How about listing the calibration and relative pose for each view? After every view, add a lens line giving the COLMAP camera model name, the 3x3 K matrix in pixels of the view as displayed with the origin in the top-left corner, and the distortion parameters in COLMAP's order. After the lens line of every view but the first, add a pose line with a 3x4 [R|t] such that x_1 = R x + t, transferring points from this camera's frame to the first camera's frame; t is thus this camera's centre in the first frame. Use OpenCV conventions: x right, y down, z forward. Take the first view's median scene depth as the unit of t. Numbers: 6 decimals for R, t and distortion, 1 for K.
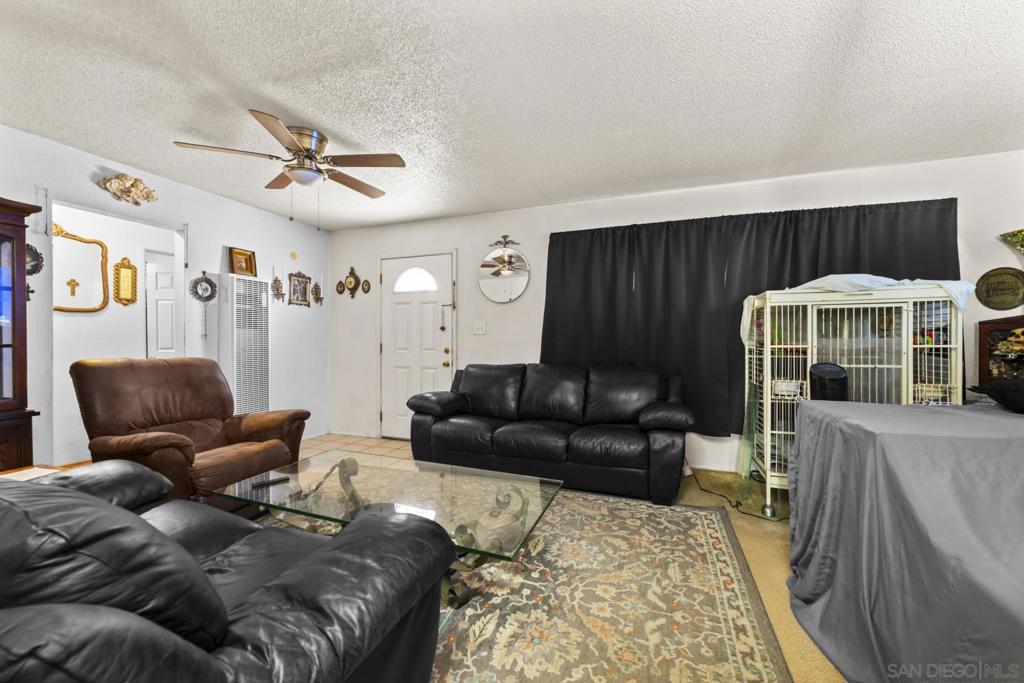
lens RADIAL K [[412.7, 0, 507.3], [0, 412.7, 337.9], [0, 0, 1]] dist [0.018534, -0.000330]
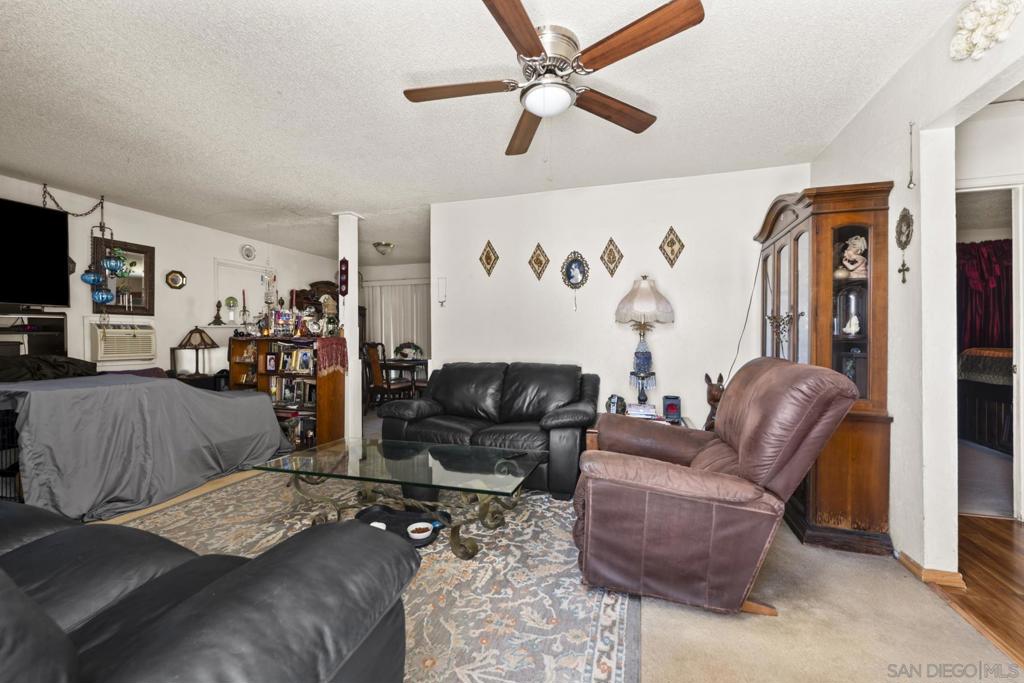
lens RADIAL K [[412.7, 0, 513.4], [0, 412.7, 339.5], [0, 0, 1]] dist [0.018534, -0.000330]
pose [[-0.998051, 0.005813, -0.062131, -0.500921], [0.005653, 0.999980, 0.002753, 0.011115], [0.062146, 0.002397, -0.998064, 2.214453]]
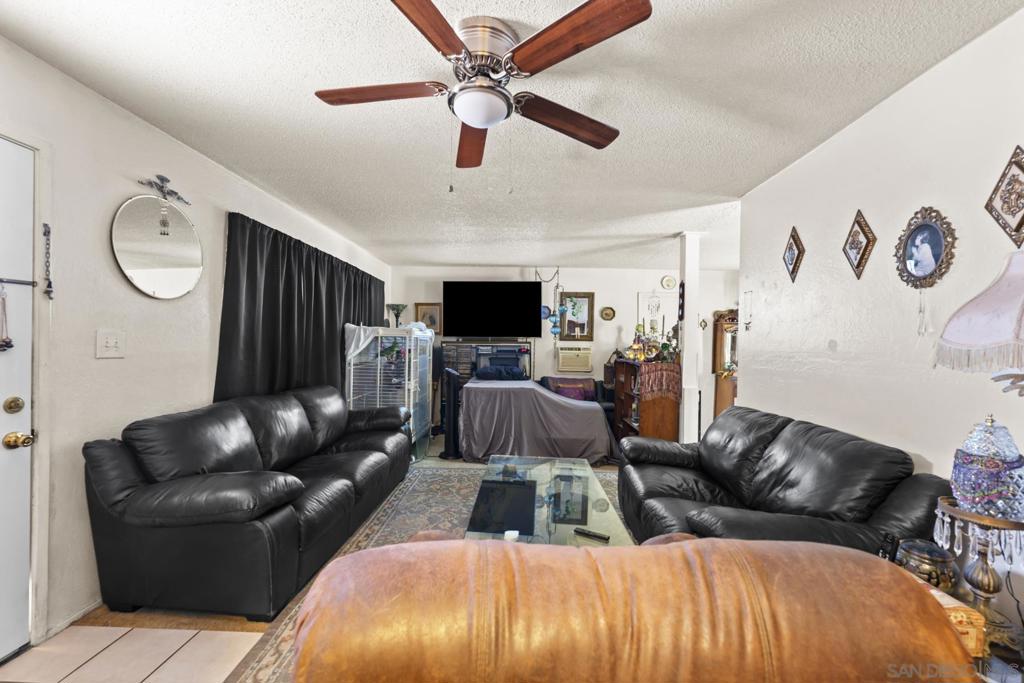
lens RADIAL K [[412.7, 0, 511.7], [0, 412.7, 349.4], [0, 0, 1]] dist [0.018534, -0.000330]
pose [[-0.339696, -0.015310, 0.940411, -1.384541], [-0.021346, 0.999735, 0.008565, -0.067434], [-0.940293, -0.017164, -0.339932, 1.512381]]
